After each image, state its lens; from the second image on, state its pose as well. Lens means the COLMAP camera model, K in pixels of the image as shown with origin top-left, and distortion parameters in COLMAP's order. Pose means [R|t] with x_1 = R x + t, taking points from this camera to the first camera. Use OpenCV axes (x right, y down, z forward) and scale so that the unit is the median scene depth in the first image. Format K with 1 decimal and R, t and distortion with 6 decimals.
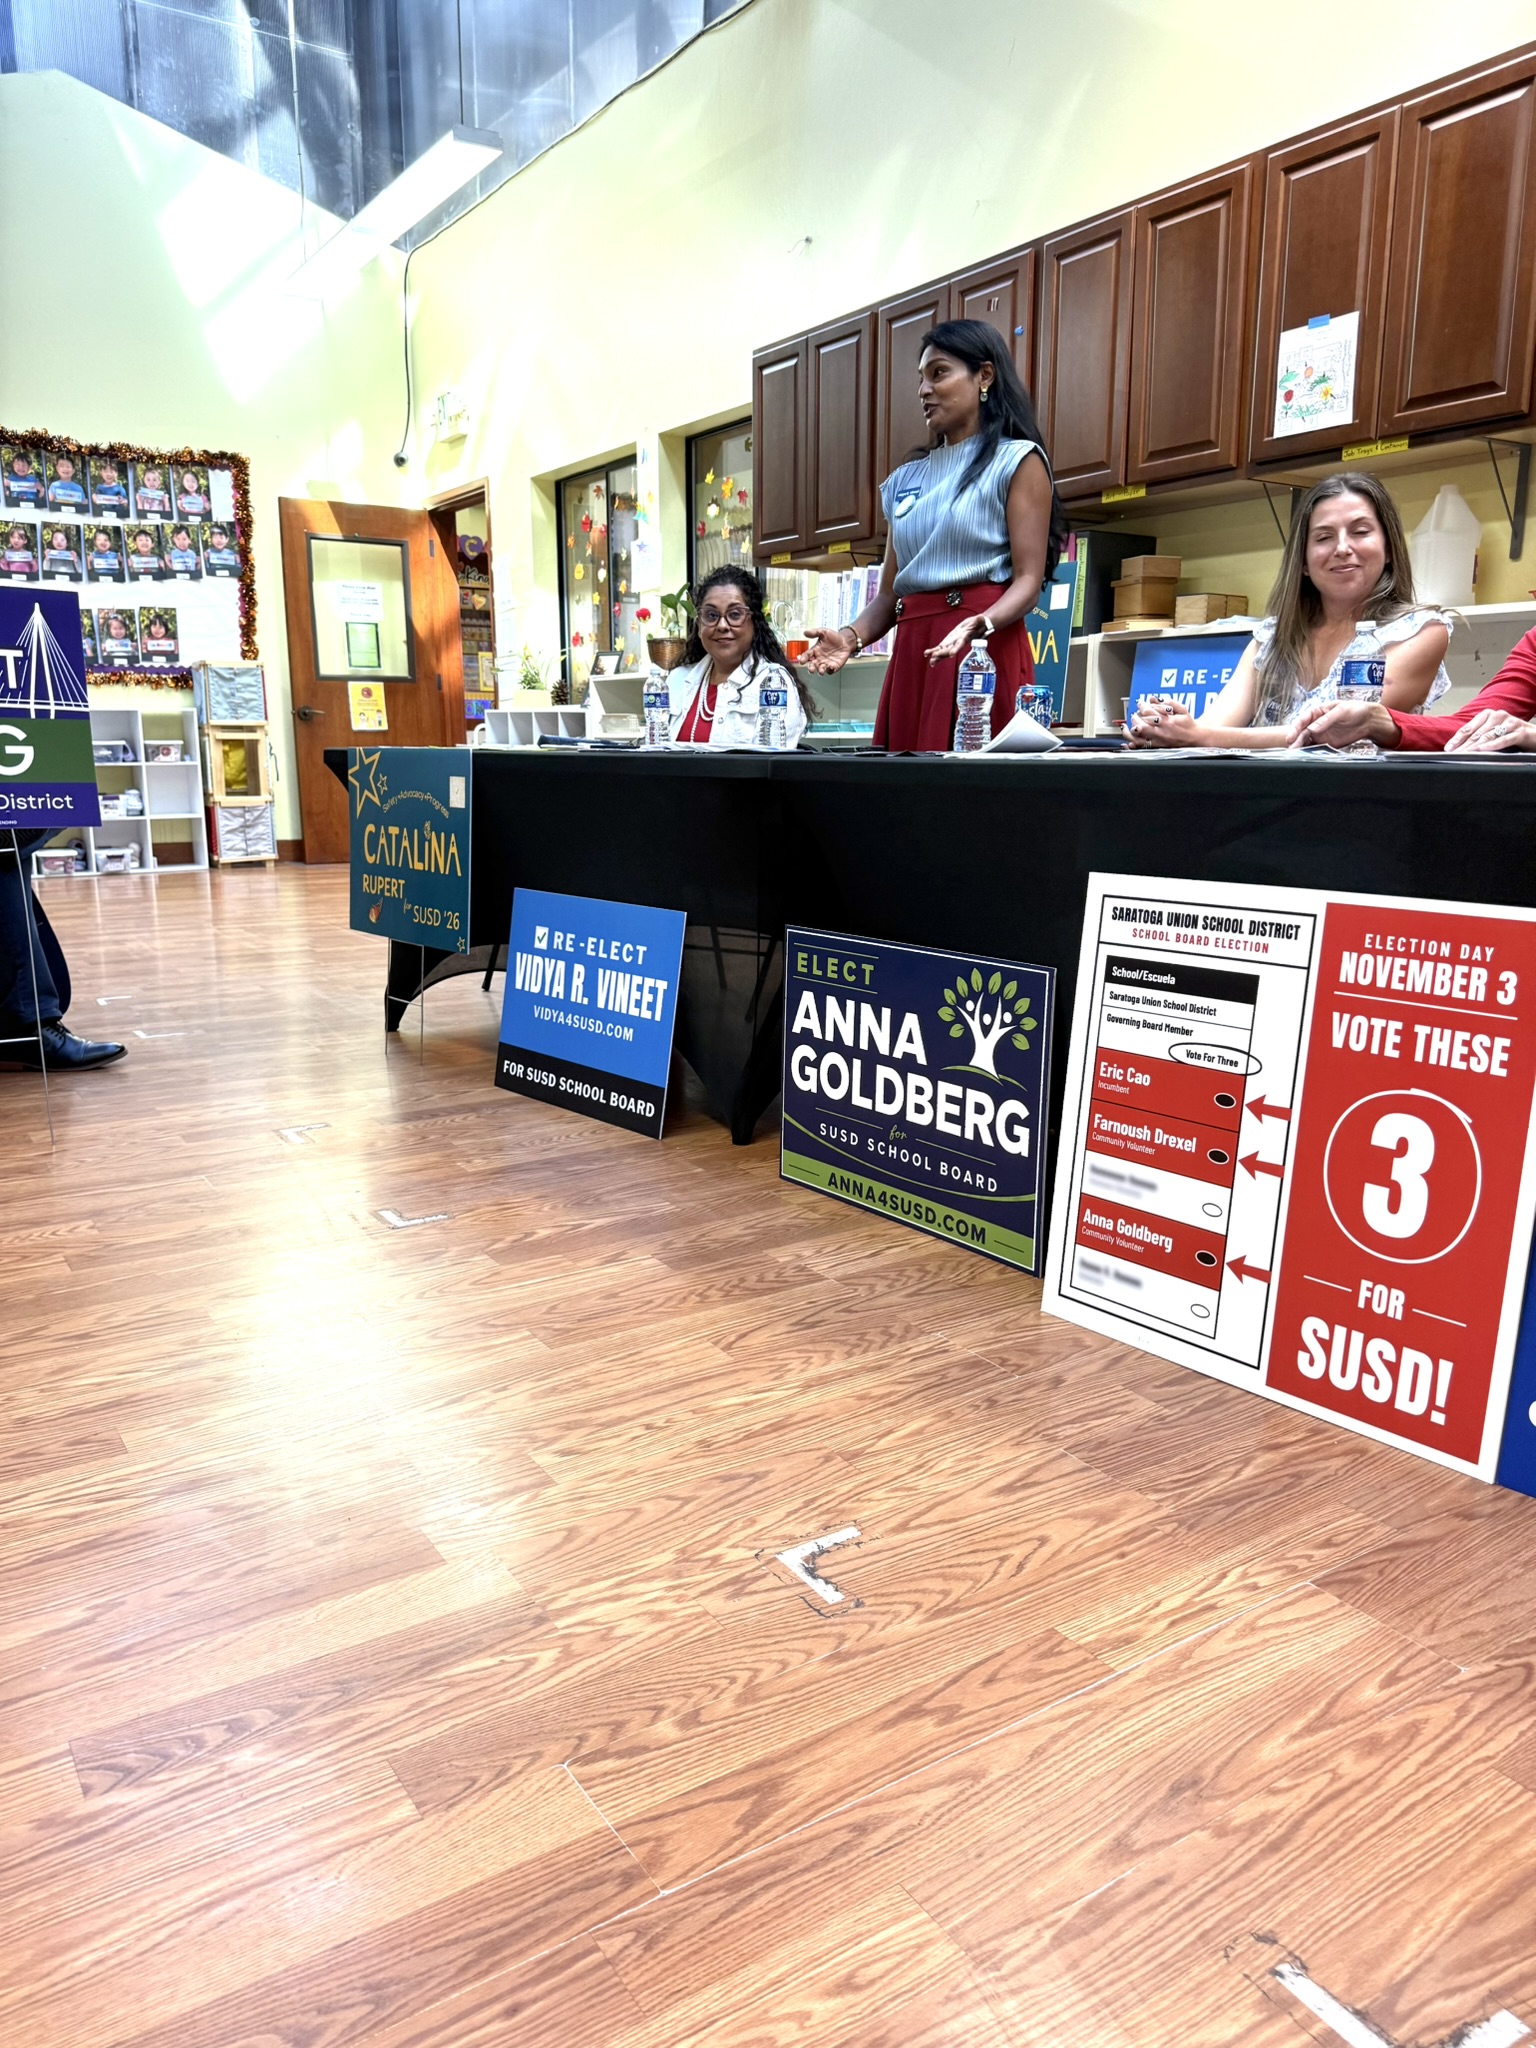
lens RADIAL K [[1397.8, 0, 768.0], [0, 1397.8, 1024.0], [0, 0, 1]] dist [0.139249, -0.198383]
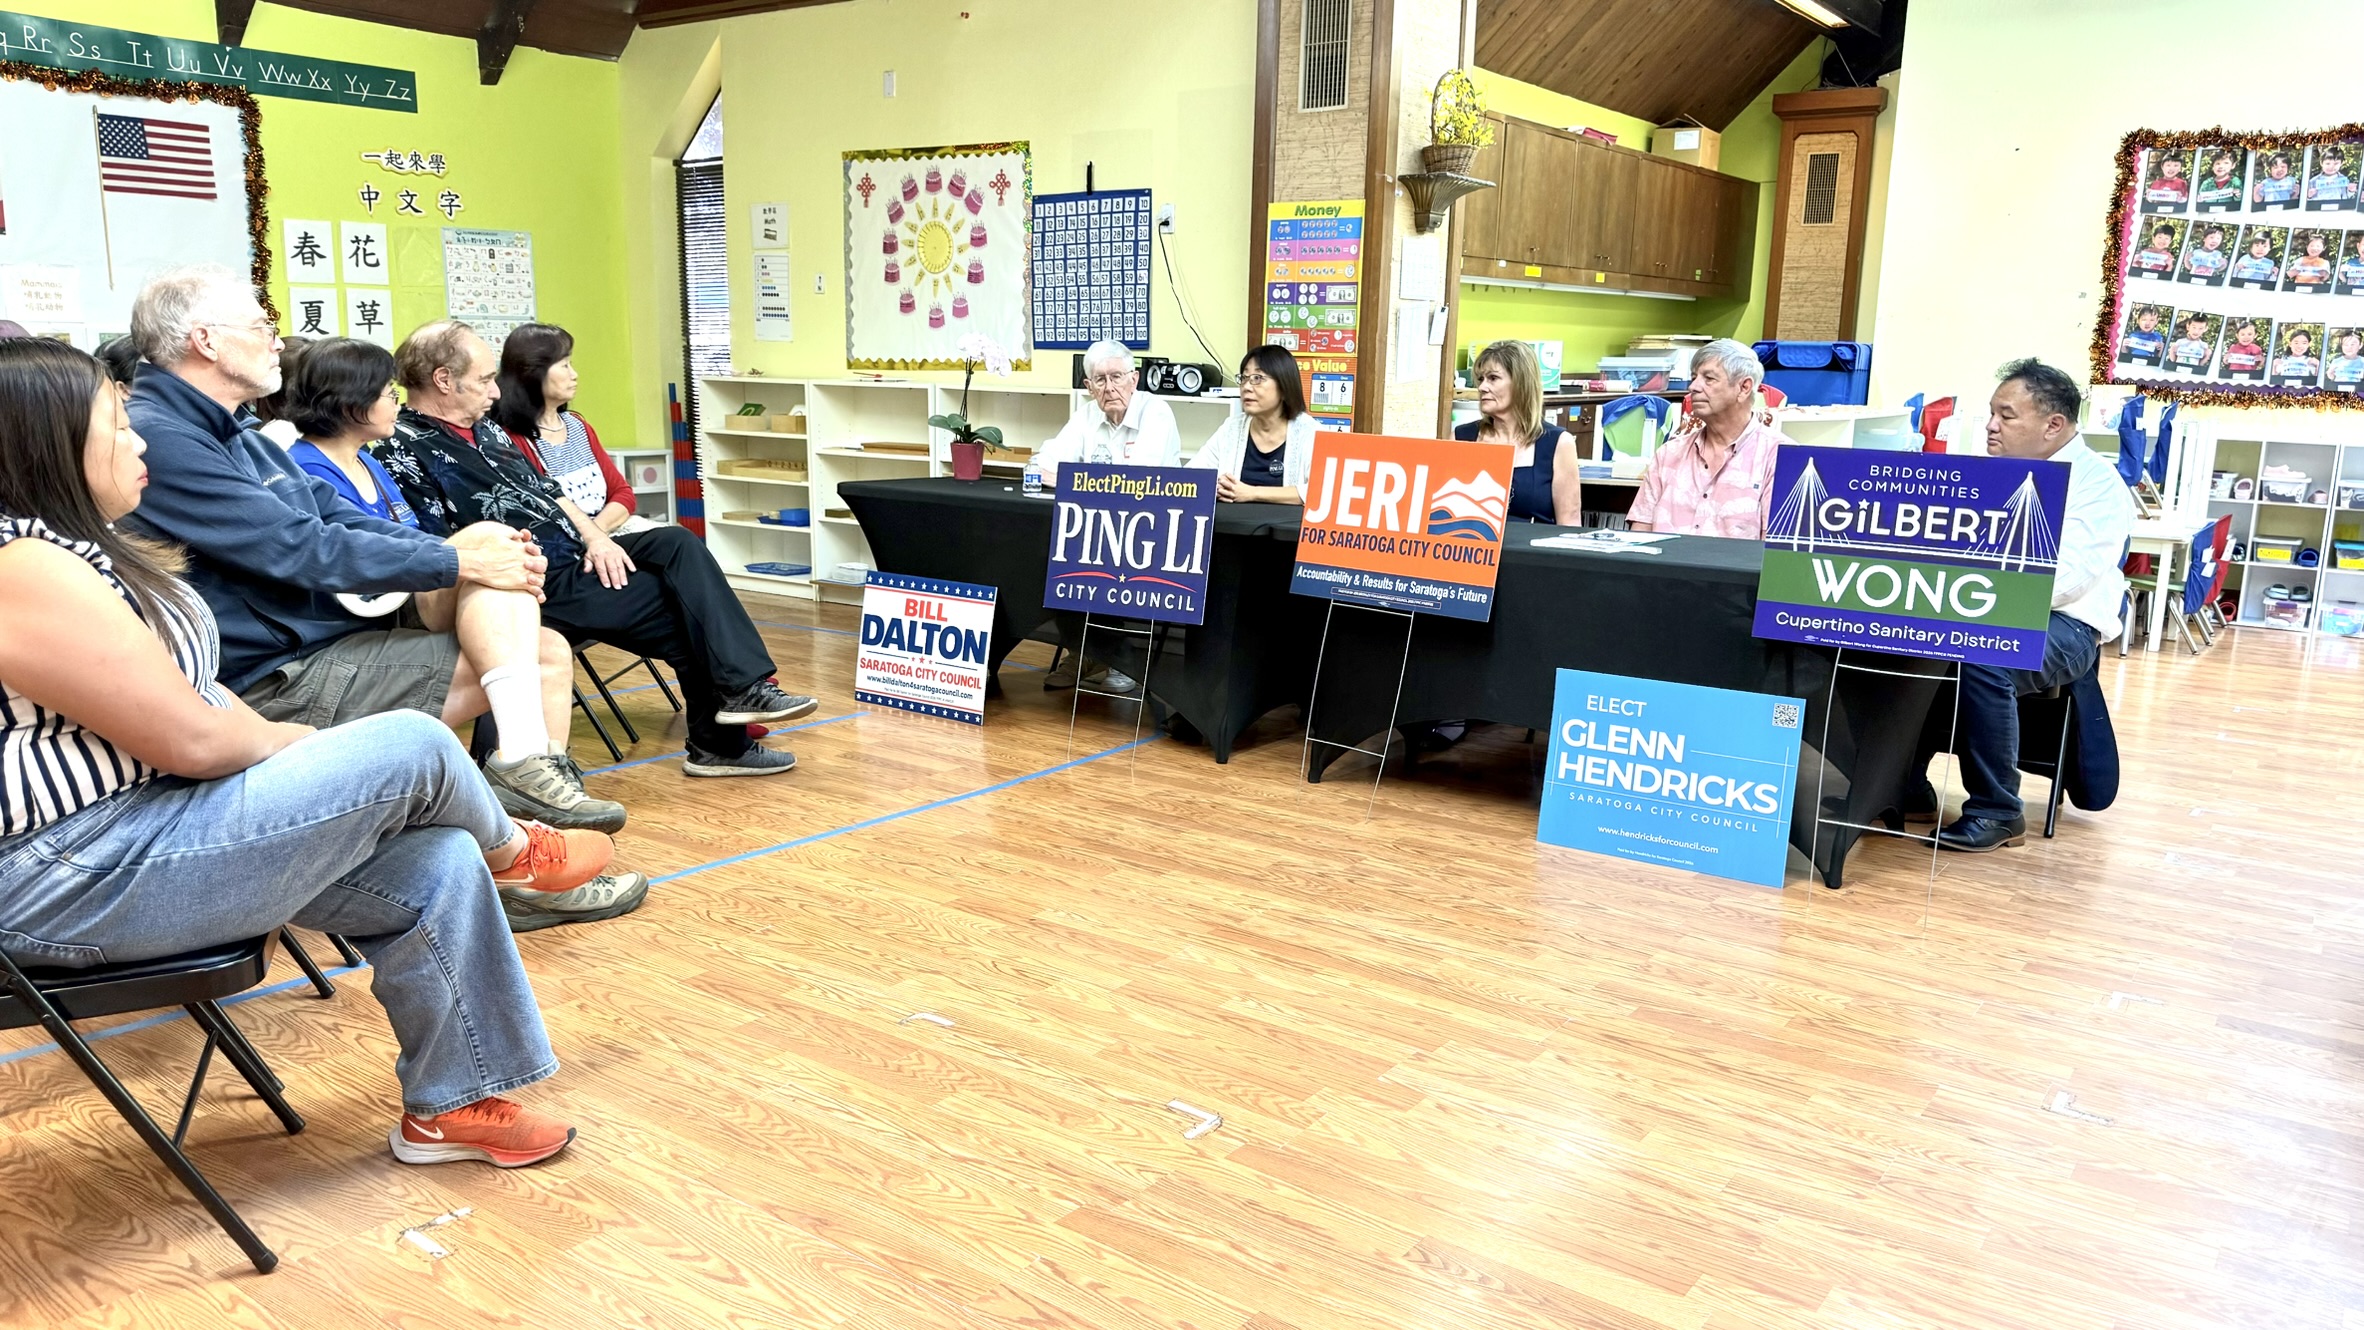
lens RADIAL K [[1656.5, 0, 1168.1], [0, 1656.5, 704.2], [0, 0, 1]] dist [0.070778, -0.076015]
pose [[0.330040, 0.209172, -0.920500, 0.205171], [-0.199812, 0.968525, 0.148444, -0.069298], [0.922577, 0.134934, 0.361447, -0.032496]]
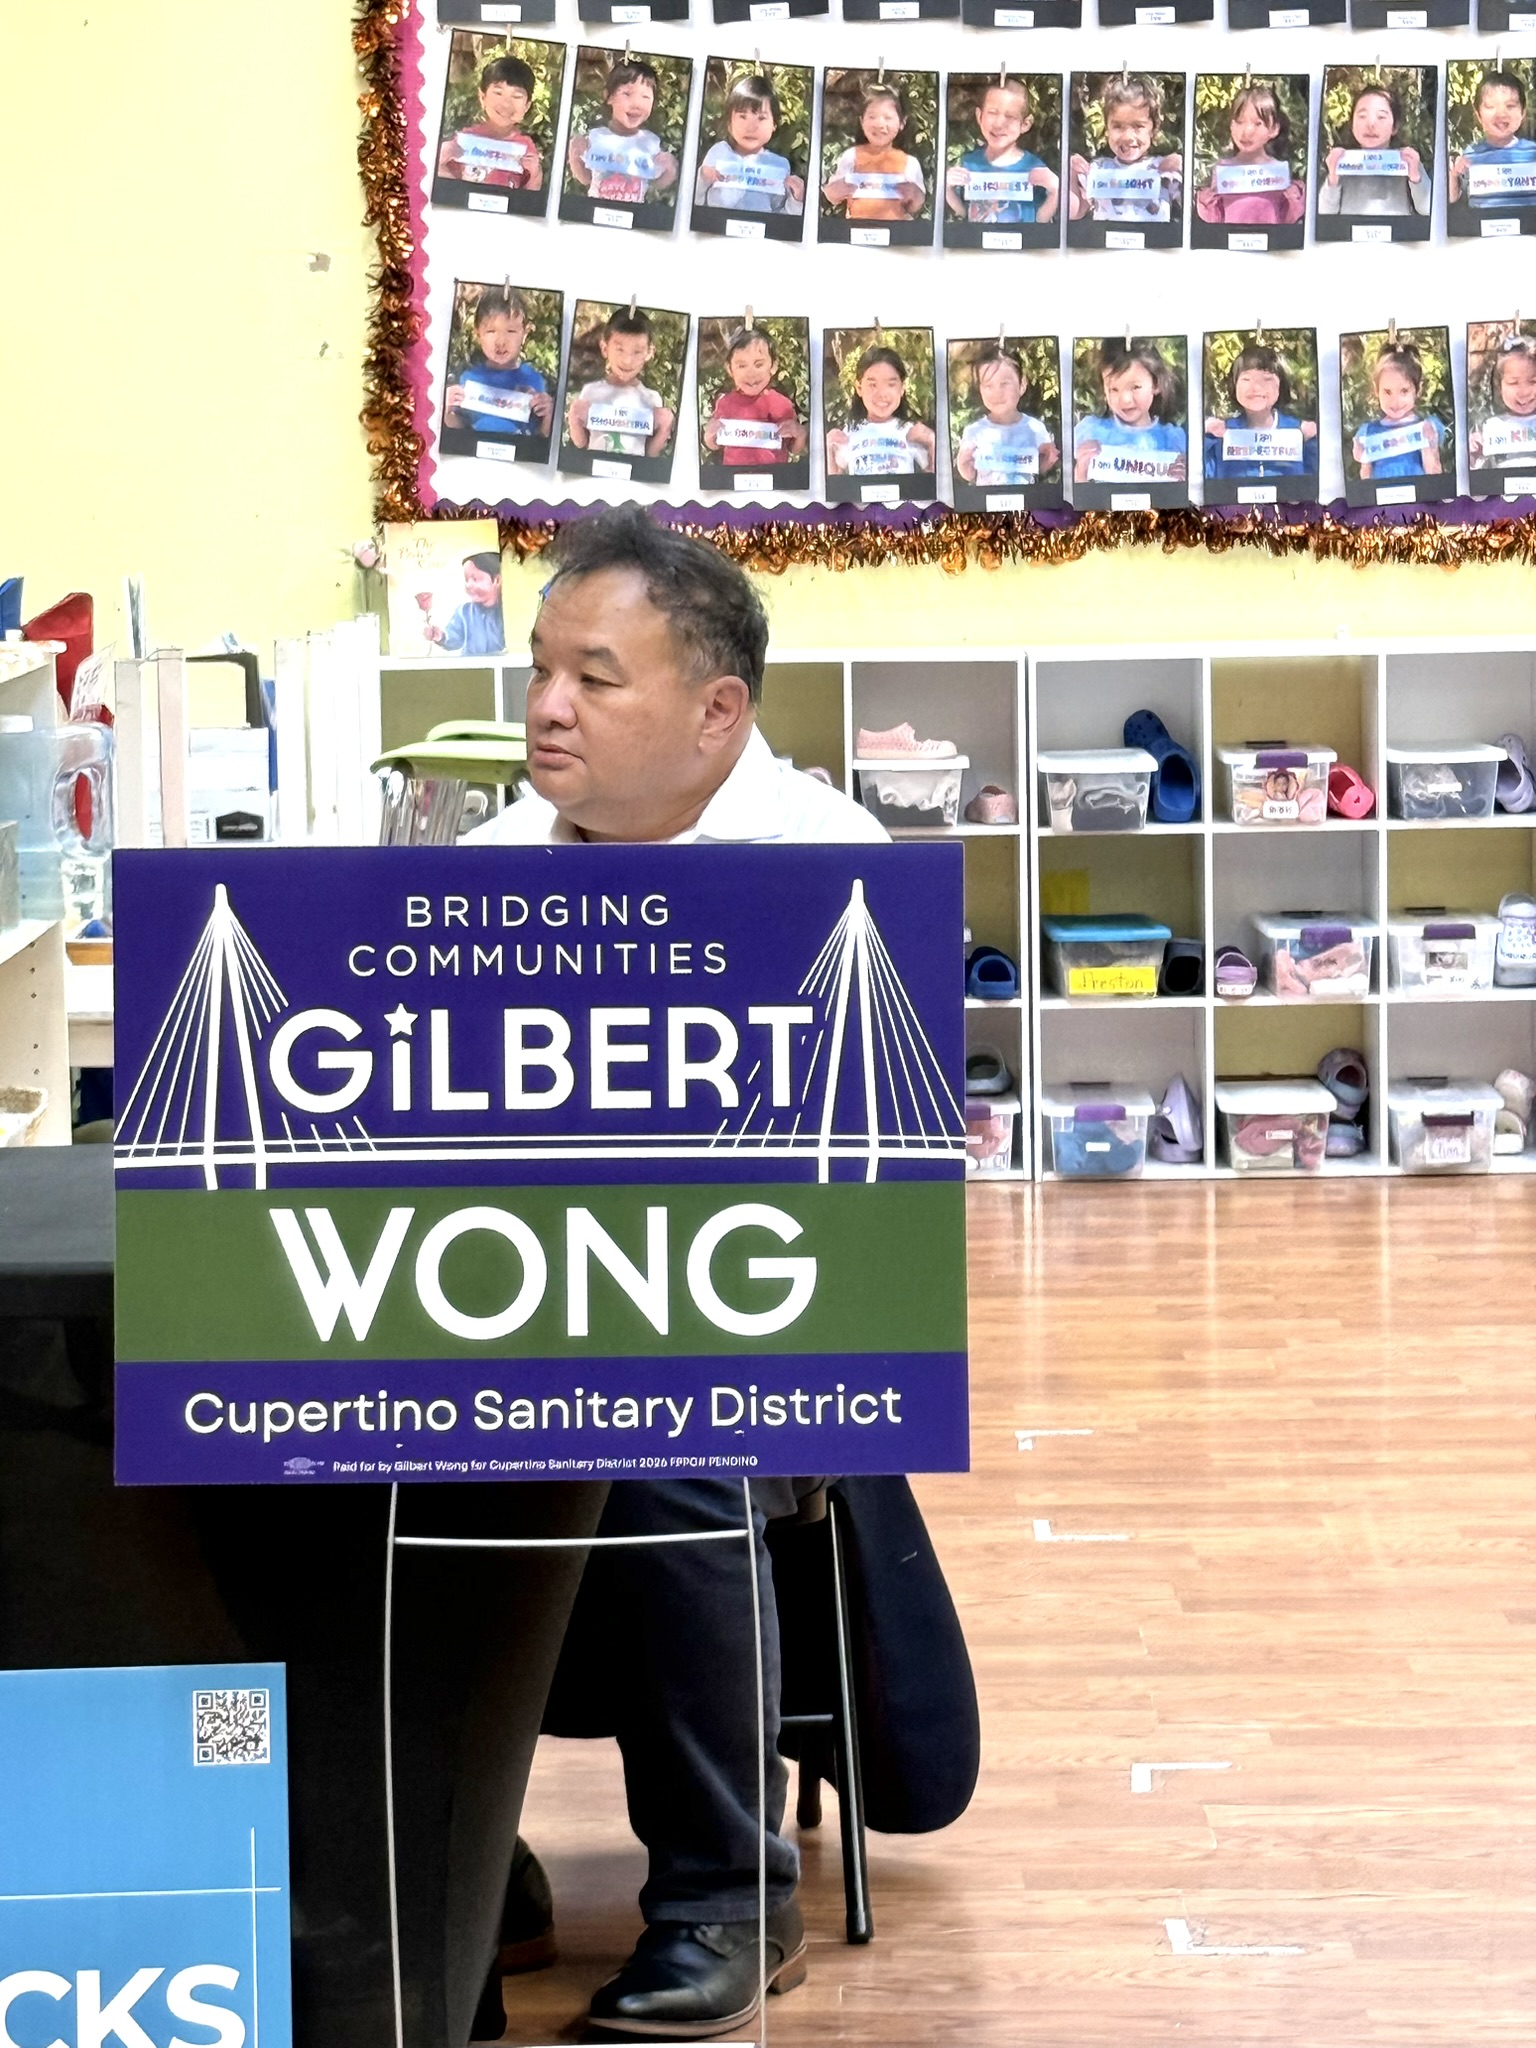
lens RADIAL K [[5728.2, 0, 768.0], [0, 5728.2, 1024.0], [0, 0, 1]] dist [0.095486, 0.877985]
pose [[0.819605, 0.052263, -0.570540, 0.126586], [-0.093203, 0.994728, -0.042770, -0.074883], [0.565297, 0.088231, 0.820155, -0.091130]]
